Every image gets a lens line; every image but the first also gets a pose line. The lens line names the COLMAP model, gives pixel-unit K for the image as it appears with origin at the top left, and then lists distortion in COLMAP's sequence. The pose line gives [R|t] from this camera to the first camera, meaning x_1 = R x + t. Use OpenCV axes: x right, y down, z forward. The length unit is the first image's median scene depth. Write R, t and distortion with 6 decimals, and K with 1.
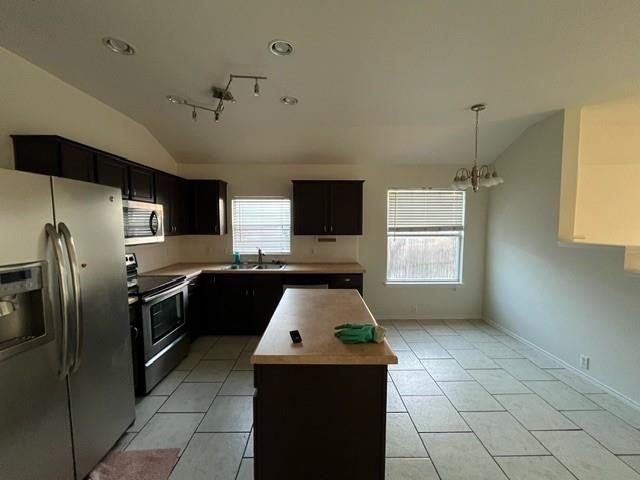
lens RADIAL K [[259.8, 0, 320.0], [0, 259.8, 240.0], [0, 0, 1]] dist [-0.018093, 0.000049]
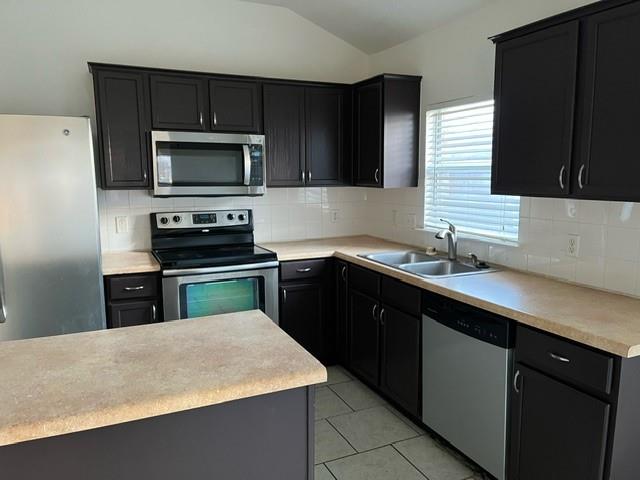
lens RADIAL K [[487.9, 0, 320.0], [0, 487.9, 240.0], [0, 0, 1]] dist [0.020724, -0.001581]
pose [[0.396416, 0.124377, -0.909607, 0.423646], [-0.045730, 0.992226, 0.115745, -0.021247], [0.916931, -0.004287, 0.399022, 0.491078]]
